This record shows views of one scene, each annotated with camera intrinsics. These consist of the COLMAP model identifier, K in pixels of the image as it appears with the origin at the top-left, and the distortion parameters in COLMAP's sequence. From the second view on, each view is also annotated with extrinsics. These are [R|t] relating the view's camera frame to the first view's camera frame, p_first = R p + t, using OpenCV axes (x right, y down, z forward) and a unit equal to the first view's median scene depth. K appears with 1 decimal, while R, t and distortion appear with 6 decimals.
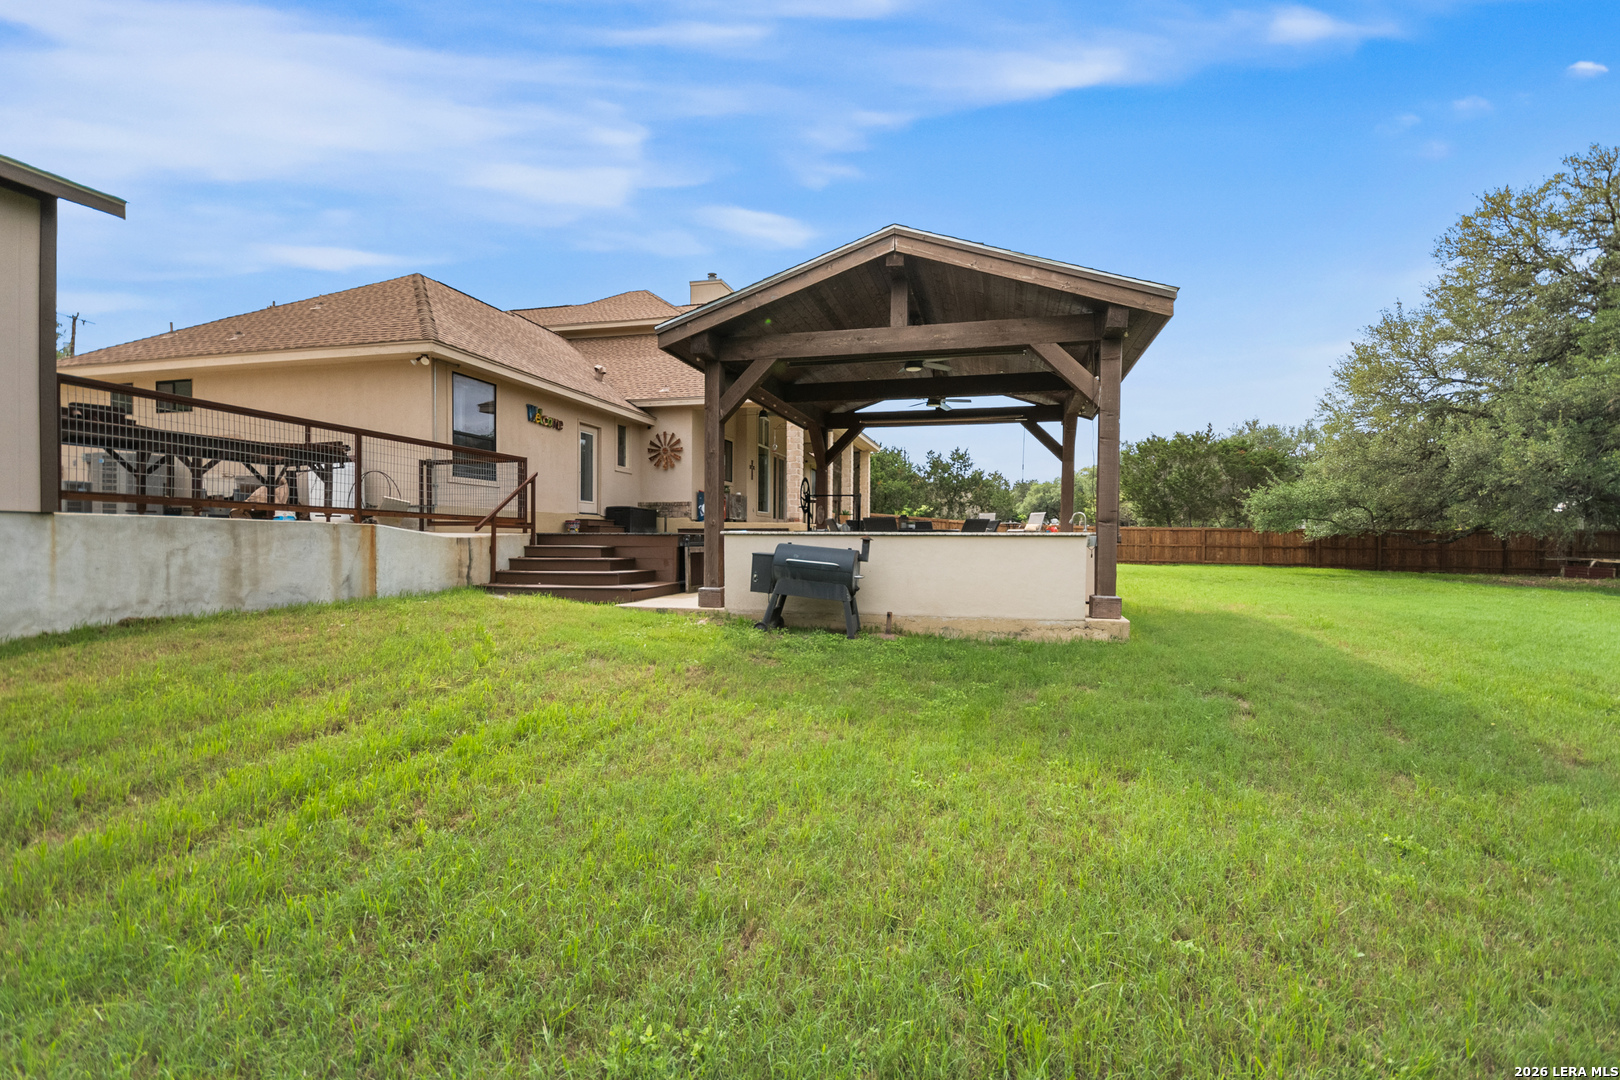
lens RADIAL K [[685.1, 0, 810.0], [0, 685.1, 540.0], [0, 0, 1]] dist [0.000027, 0.000074]
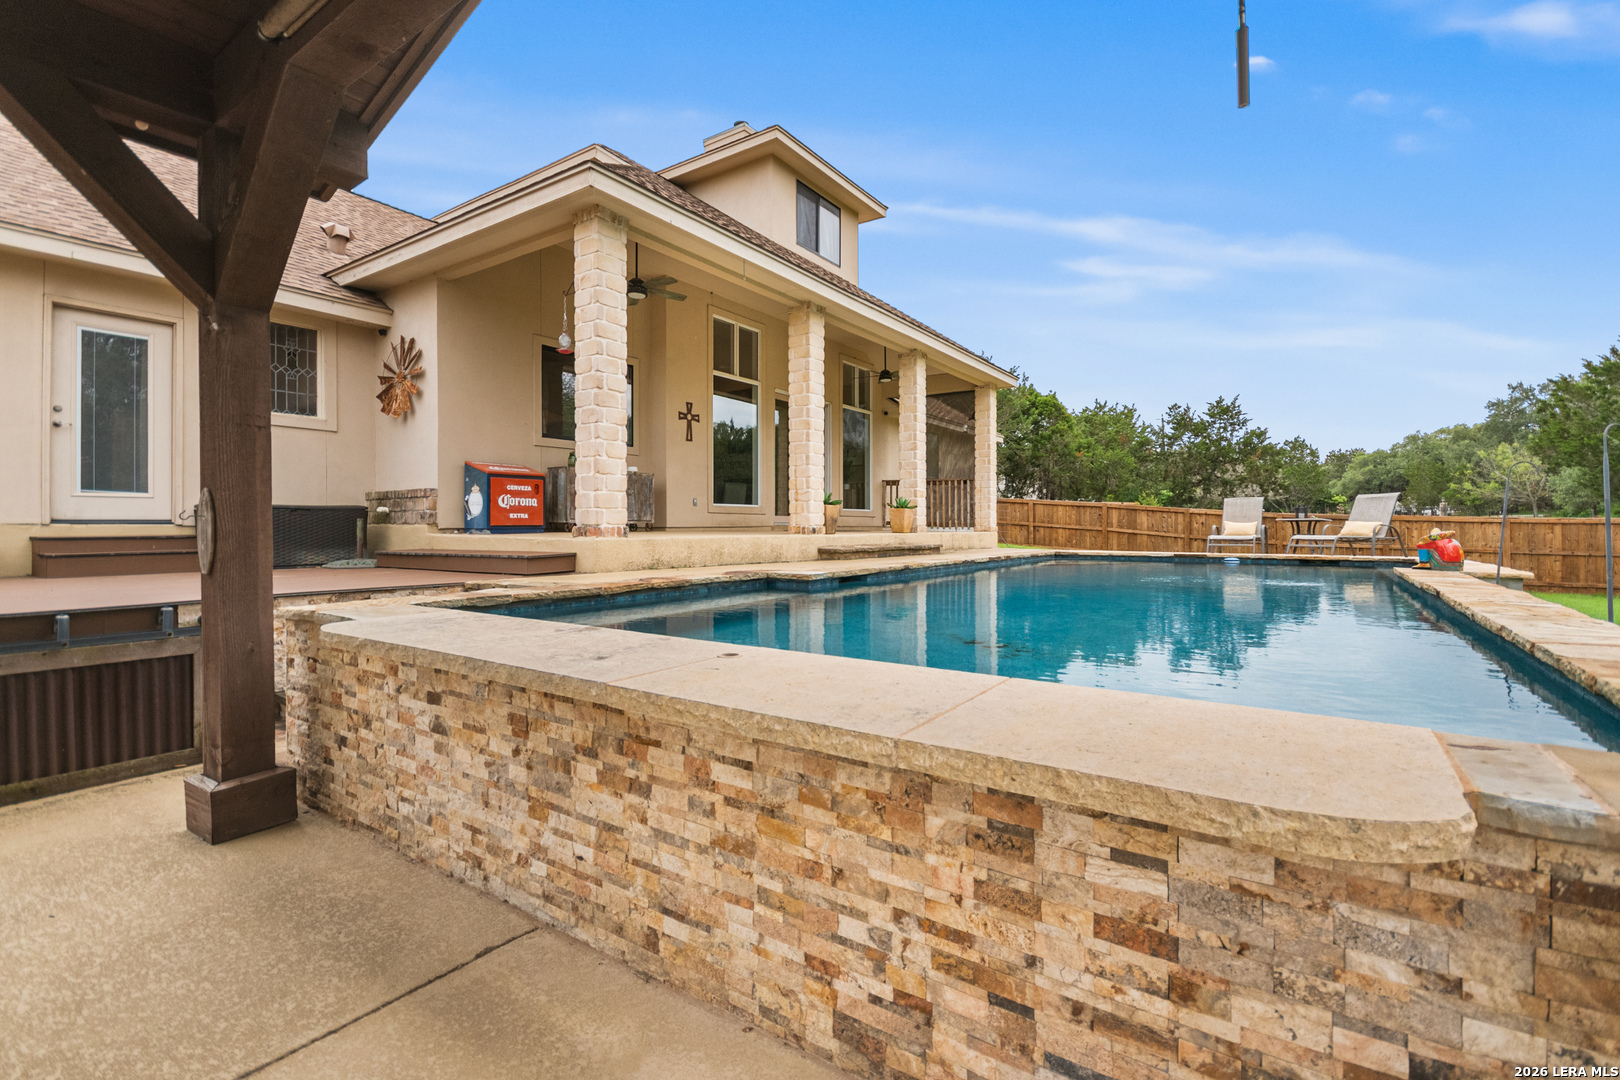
lens RADIAL K [[715.7, 0, 816.9], [0, 715.7, 530.4], [0, 0, 1]] dist [0.000773, 0.000112]
pose [[0.945561, -0.007485, -0.325360, 0.091493], [0.007655, 0.999970, -0.000758, -0.011862], [0.325356, -0.001774, 0.945590, 0.285145]]
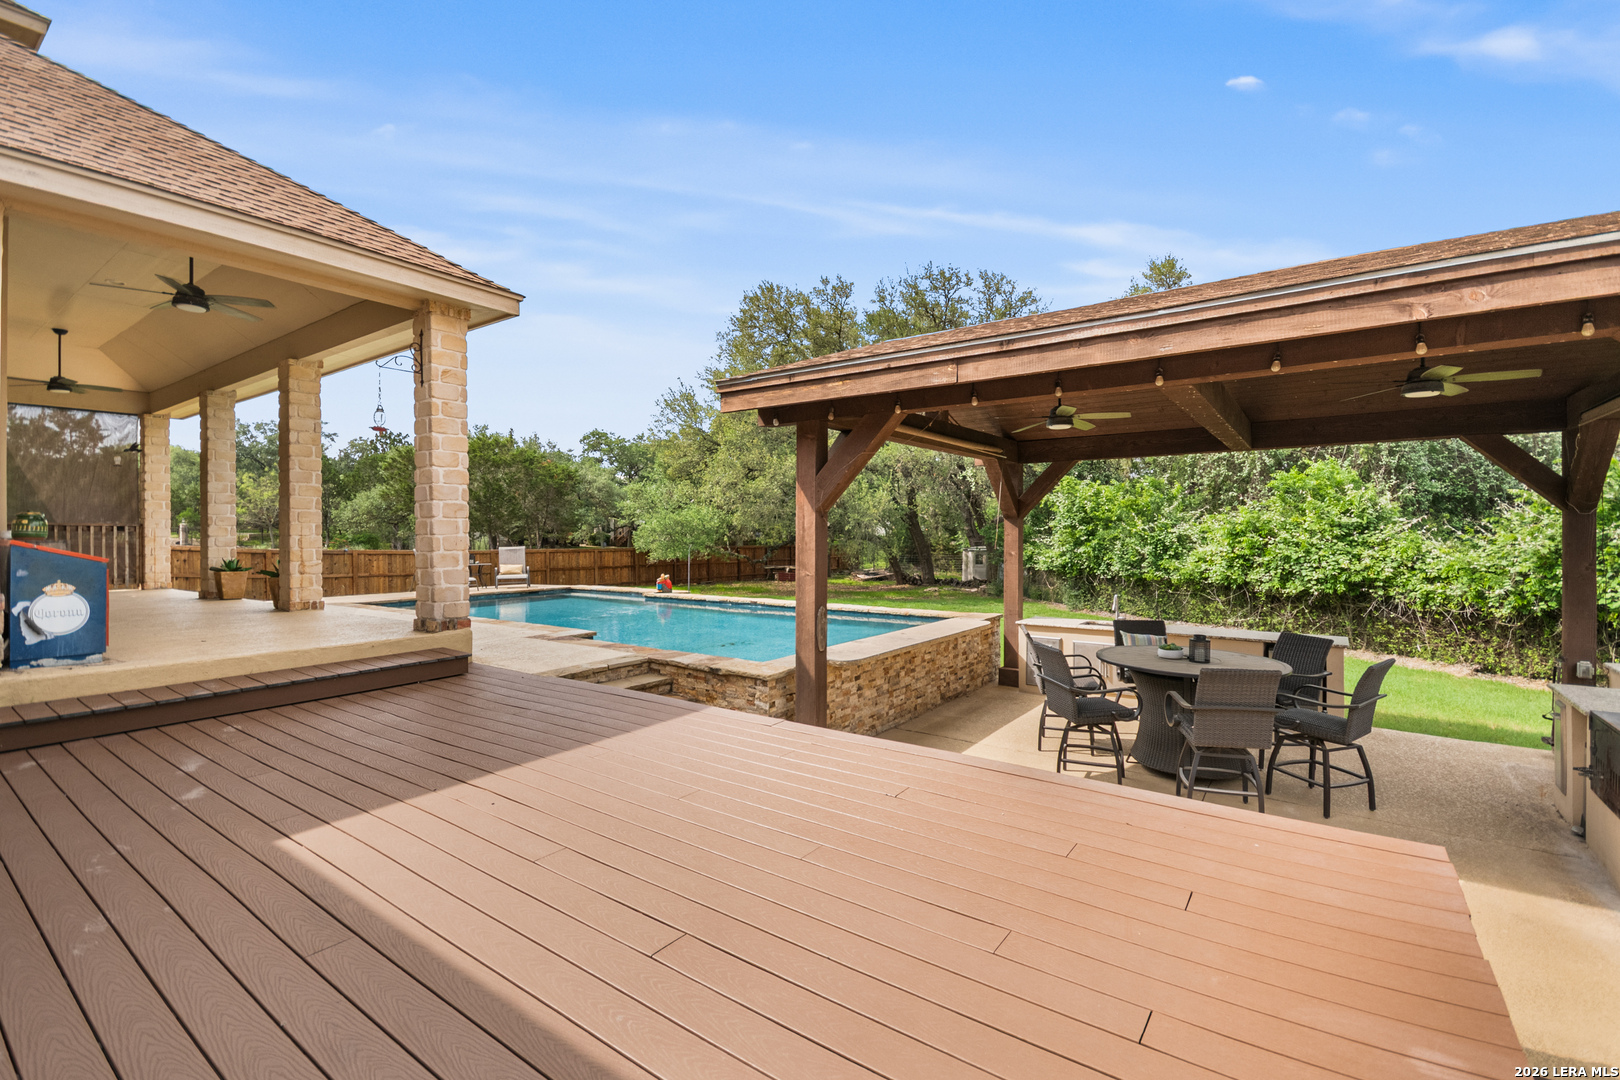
lens RADIAL K [[715.7, 0, 816.9], [0, 715.7, 530.4], [0, 0, 1]] dist [0.000773, 0.000112]
pose [[0.354851, -0.007150, 0.934895, -0.135867], [0.011560, 0.999928, 0.003259, -0.033544], [-0.934851, 0.009650, 0.354908, 0.284020]]
